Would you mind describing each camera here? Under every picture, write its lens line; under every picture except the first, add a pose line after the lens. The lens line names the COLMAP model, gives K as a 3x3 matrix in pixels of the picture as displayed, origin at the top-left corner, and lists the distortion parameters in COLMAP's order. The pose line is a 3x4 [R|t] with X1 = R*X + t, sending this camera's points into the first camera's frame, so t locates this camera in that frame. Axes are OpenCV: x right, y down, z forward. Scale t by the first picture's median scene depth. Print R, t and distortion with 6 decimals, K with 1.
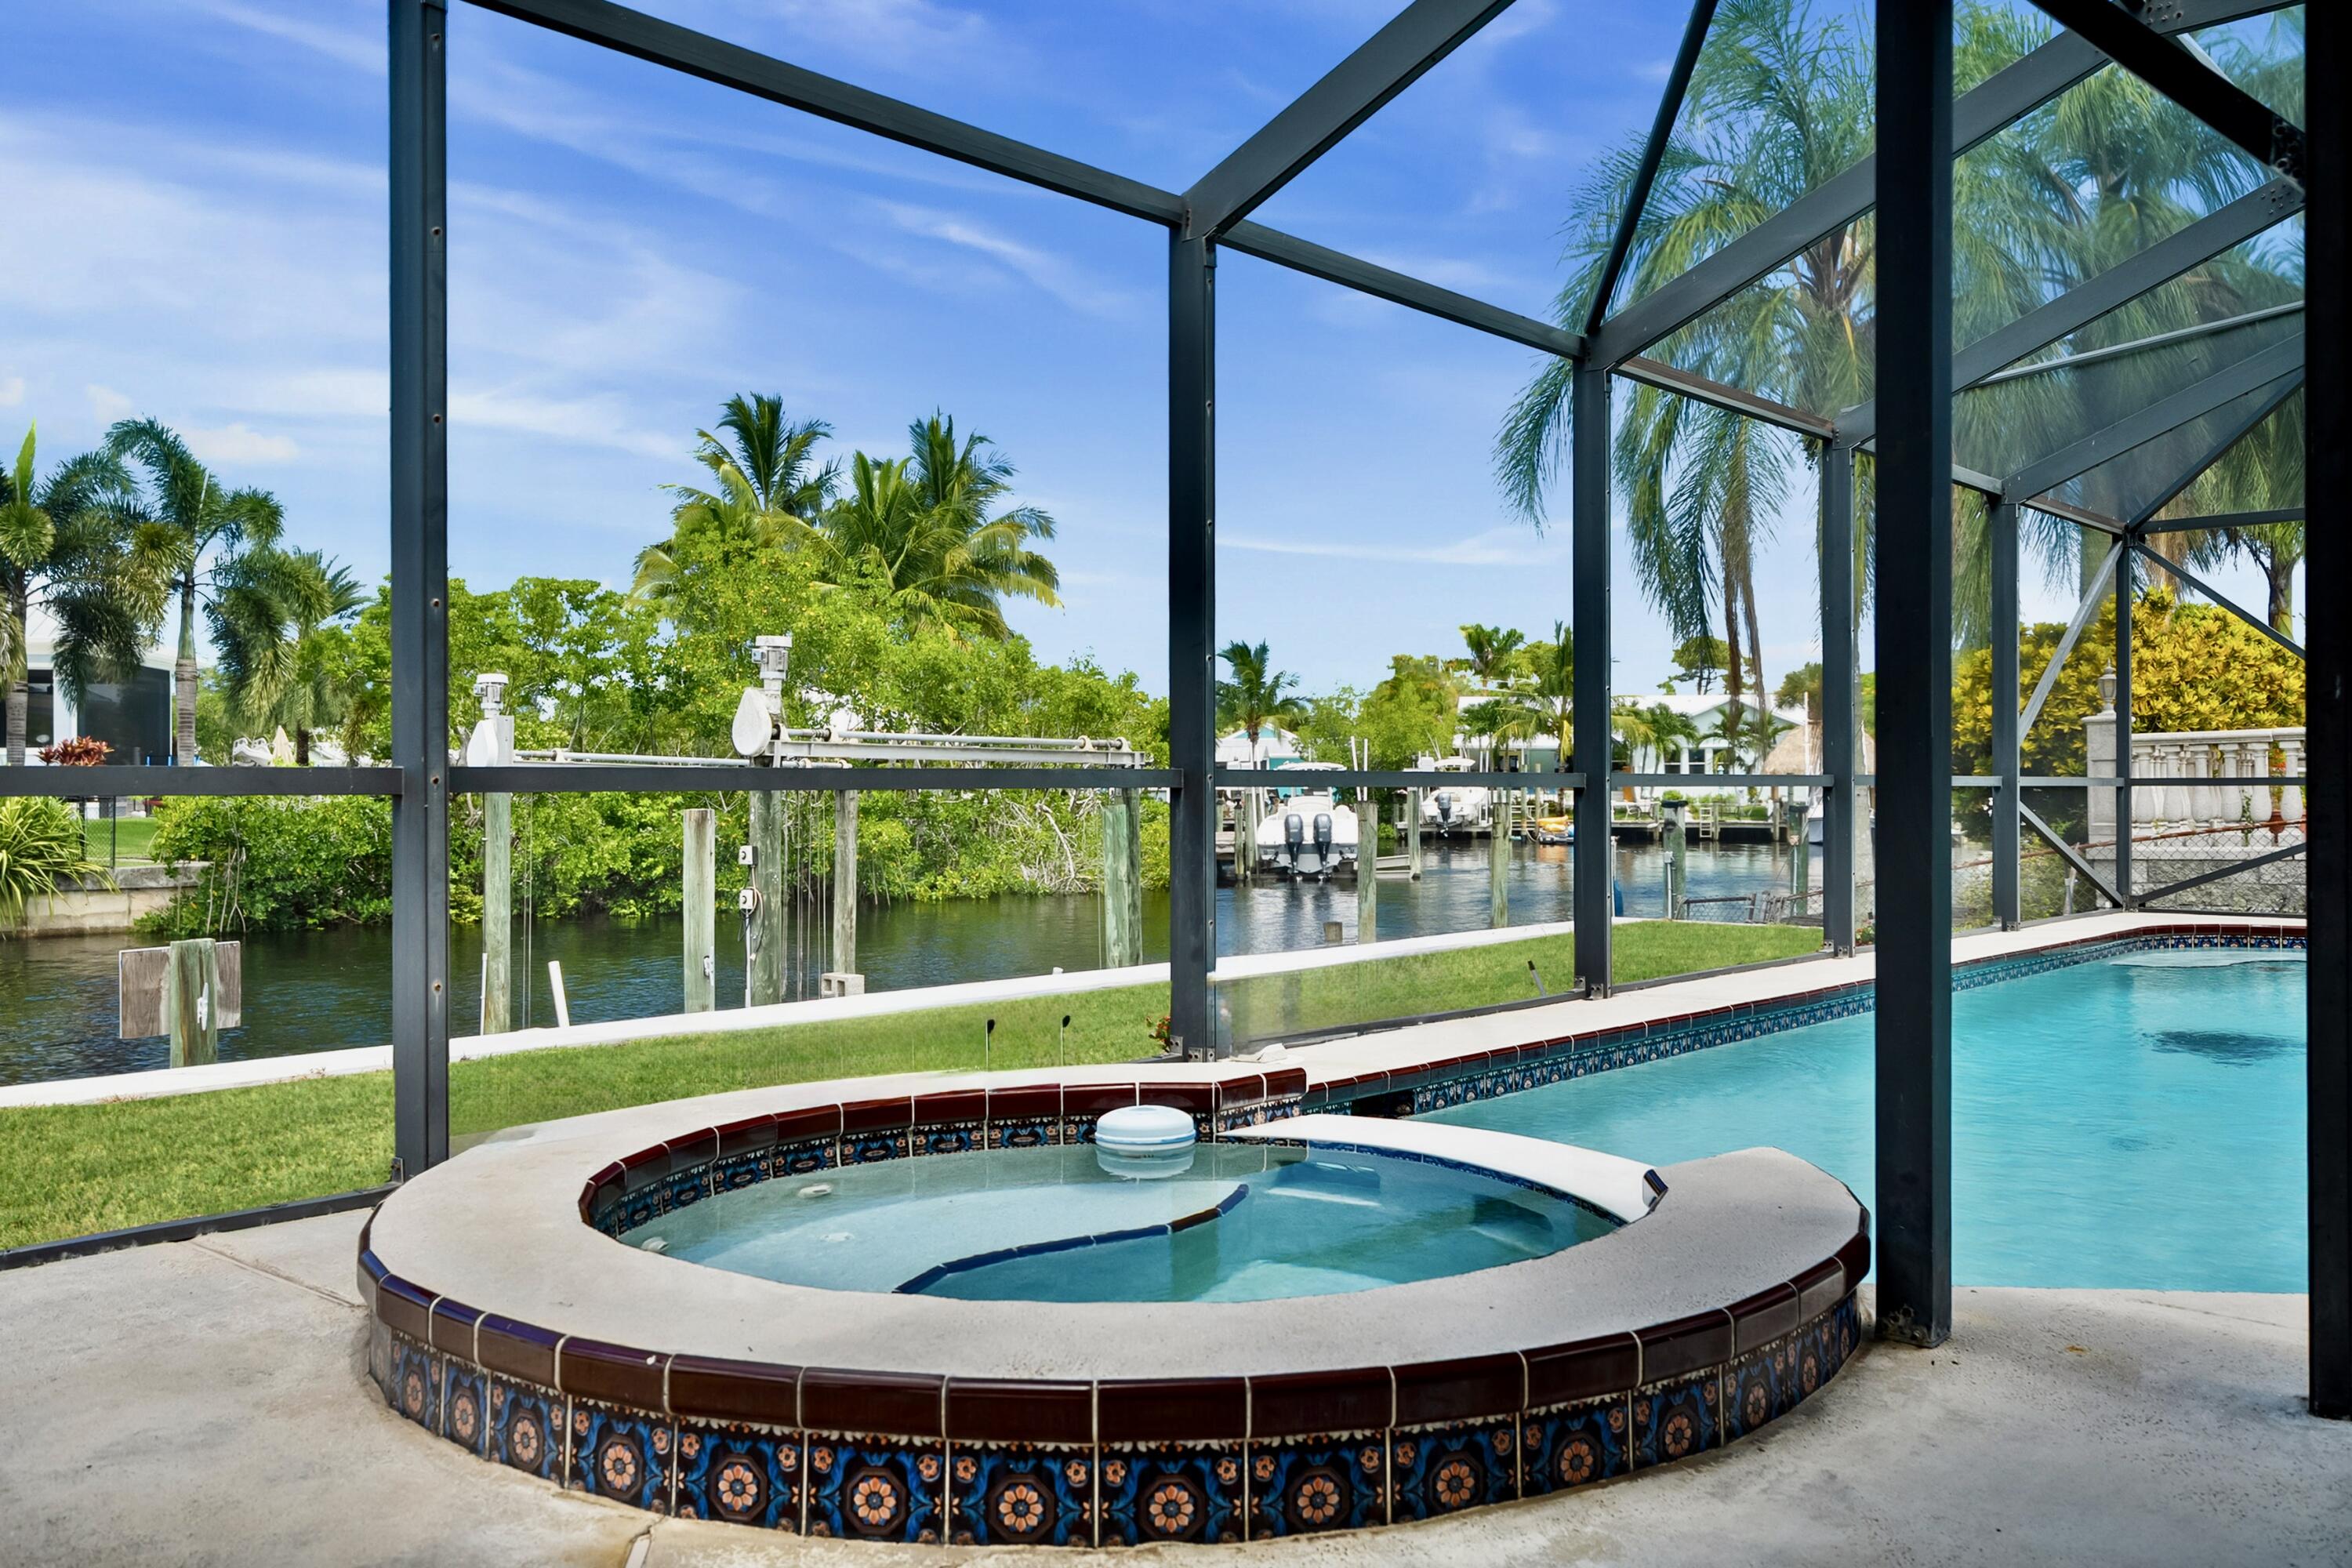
lens RADIAL K [[1874.7, 0, 1177.3], [0, 1874.7, 778.6], [0, 0, 1]] dist [-0.002596, -0.000910]
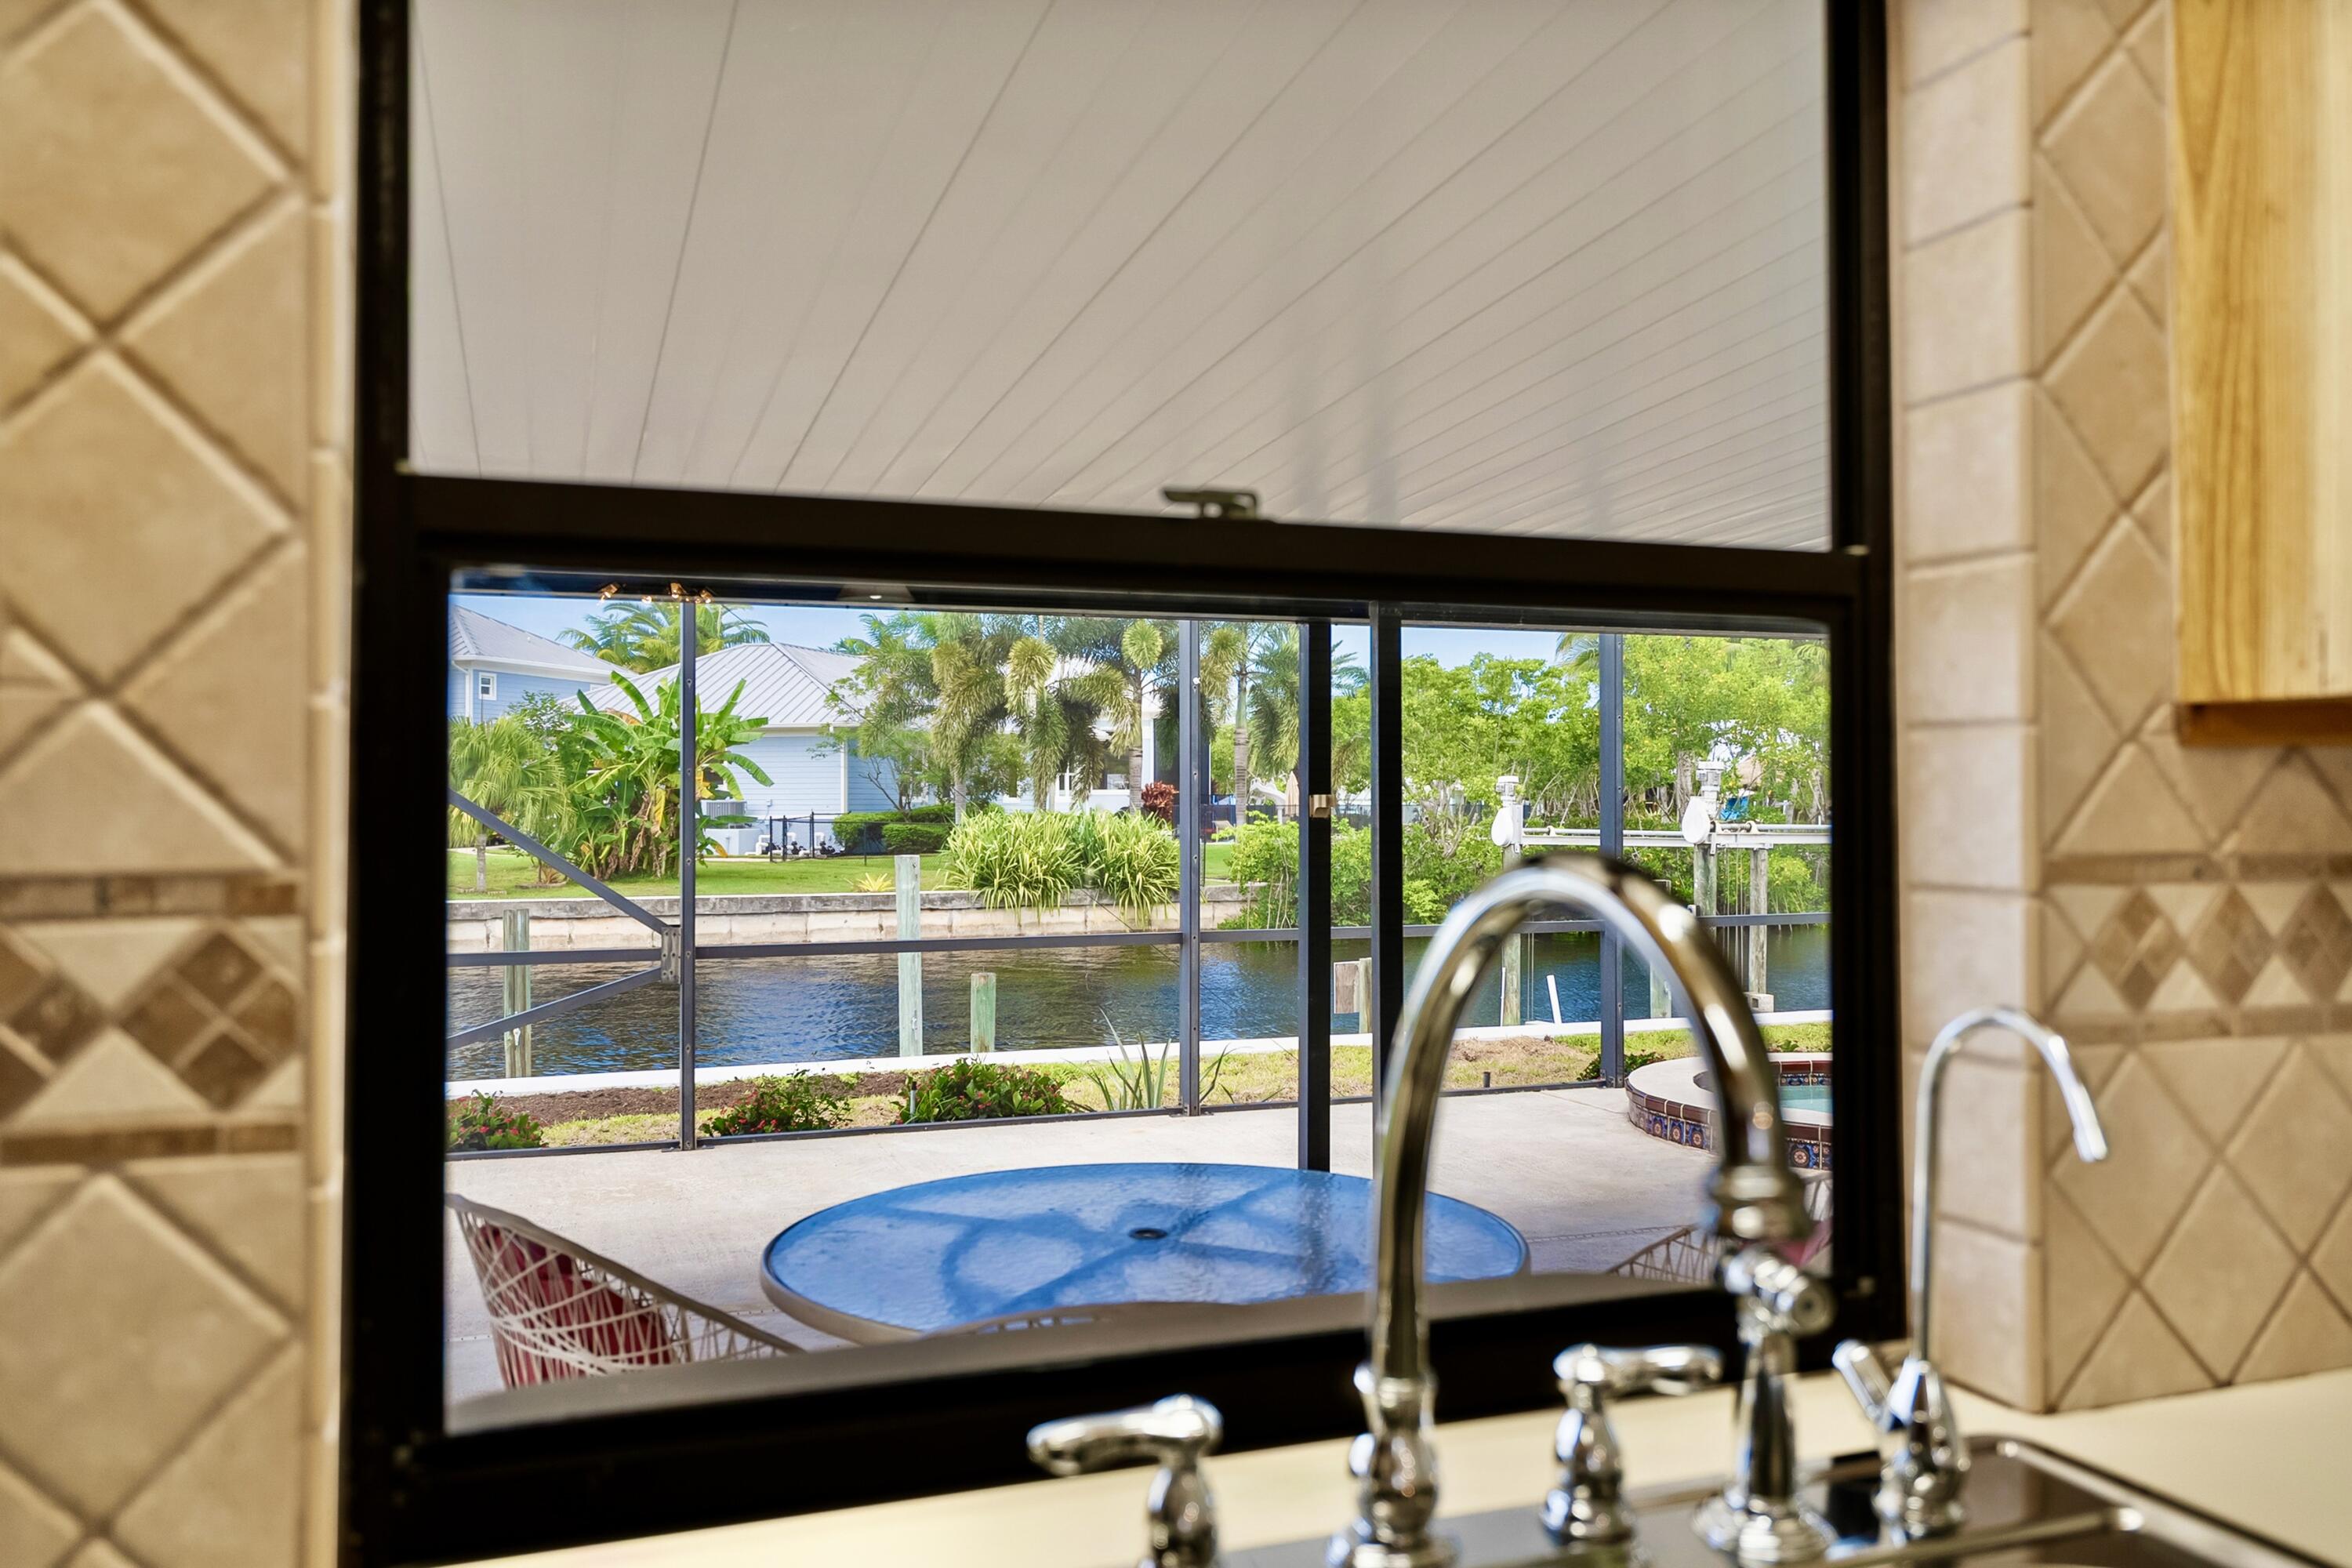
lens RADIAL K [[1745.6, 0, 1174.1], [0, 1745.6, 783.0], [0, 0, 1]] dist [0.000892, -0.000429]
pose [[0.881928, -0.002031, -0.471380, 0.019138], [-0.001610, 0.999972, -0.007322, -0.017092], [0.471382, 0.007216, 0.881900, -0.135567]]
